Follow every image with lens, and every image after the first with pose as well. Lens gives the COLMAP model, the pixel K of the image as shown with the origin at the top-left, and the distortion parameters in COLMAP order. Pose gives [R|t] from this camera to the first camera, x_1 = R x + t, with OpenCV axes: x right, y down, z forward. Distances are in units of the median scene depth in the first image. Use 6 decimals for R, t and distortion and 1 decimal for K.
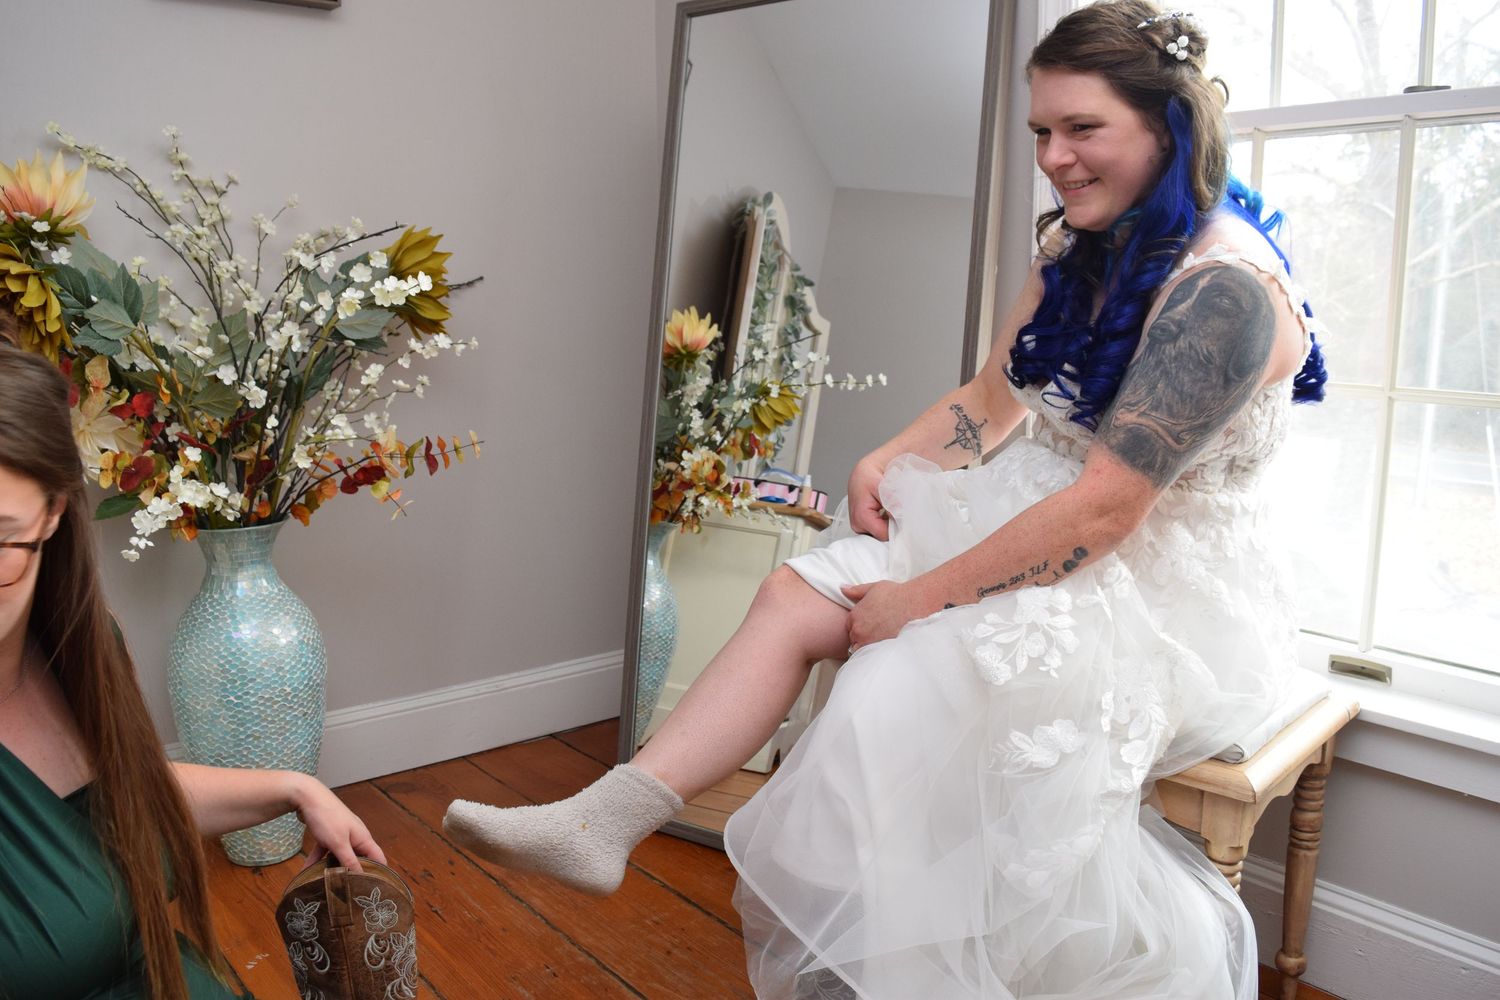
lens RADIAL K [[1179.7, 0, 750.0], [0, 1179.7, 500.0], [0, 0, 1]] dist [-0.090458, 0.014539]
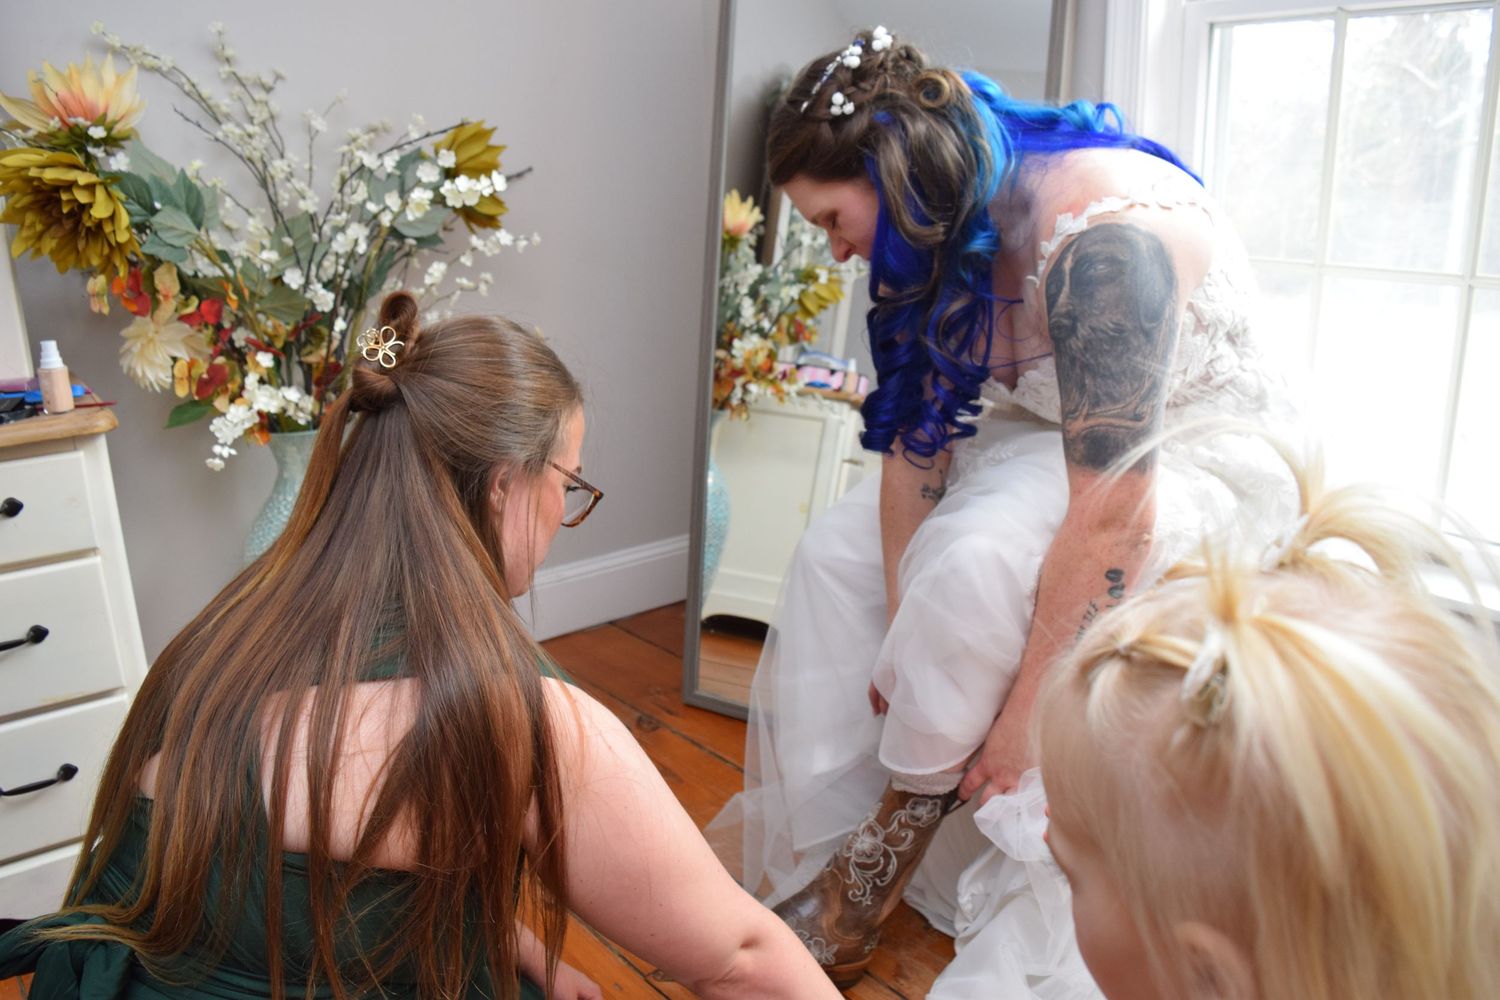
lens RADIAL K [[1179.7, 0, 750.0], [0, 1179.7, 500.0], [0, 0, 1]] dist [-0.090458, 0.014539]
pose [[0.999784, -0.017794, -0.010772, -0.049342], [0.018829, 0.994279, 0.105141, -0.015415], [0.008840, -0.105321, 0.994399, -0.007221]]
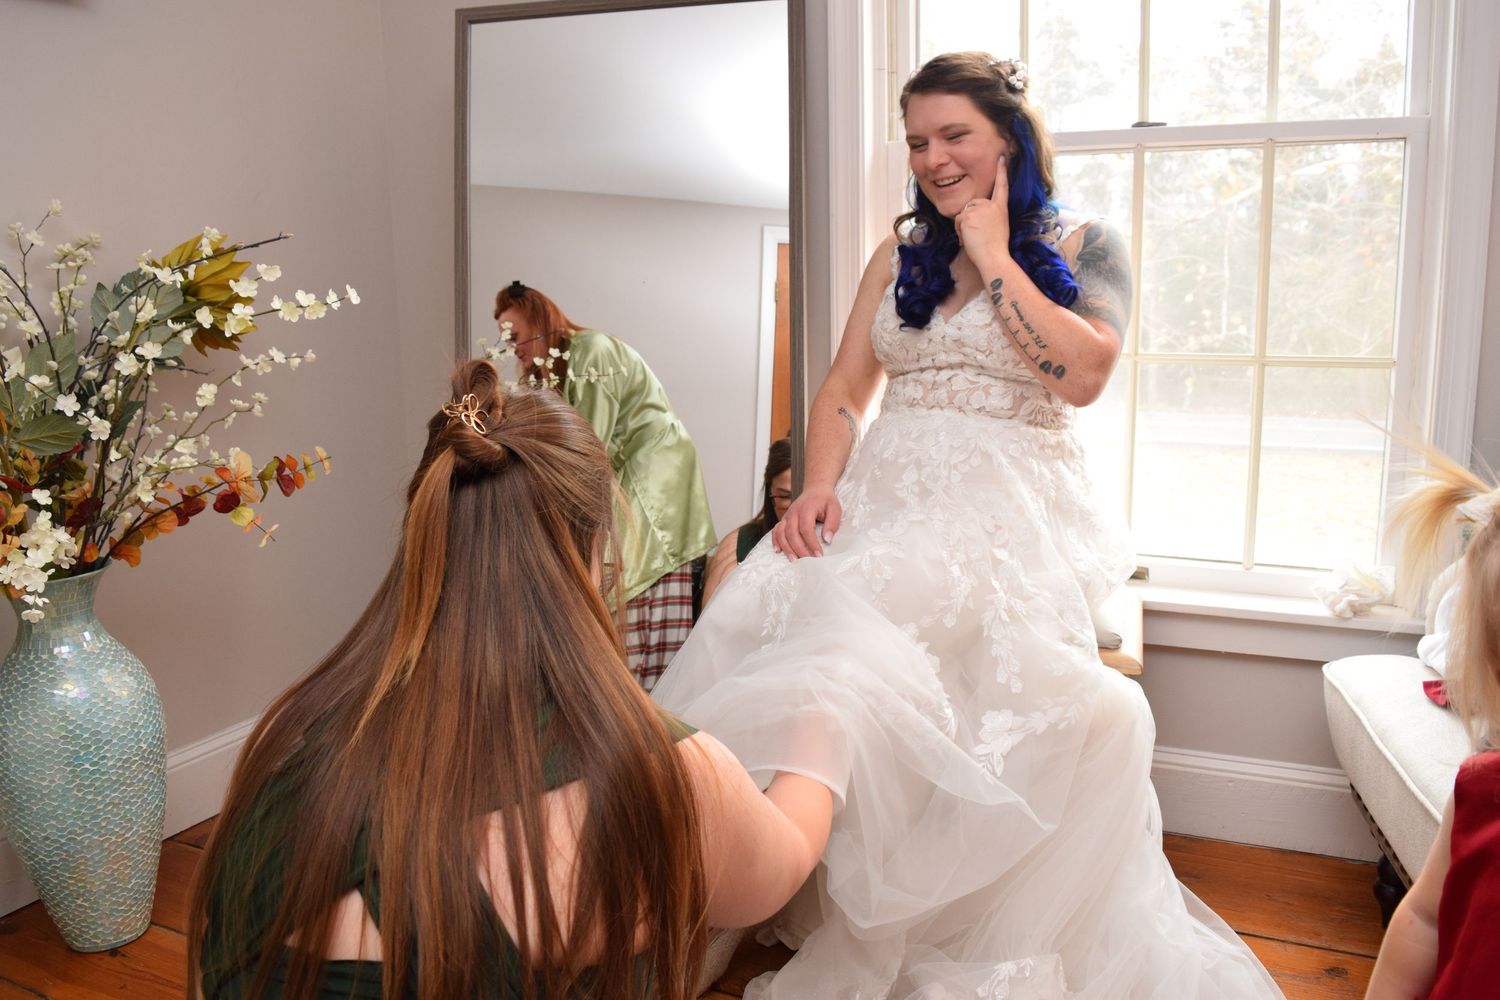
lens RADIAL K [[1179.7, 0, 750.0], [0, 1179.7, 500.0], [0, 0, 1]] dist [-0.090458, 0.014539]
pose [[0.905431, -0.099313, 0.412712, -0.325476], [0.094190, 0.995014, 0.032796, -0.013956], [-0.413911, 0.009179, 0.910271, -0.018188]]
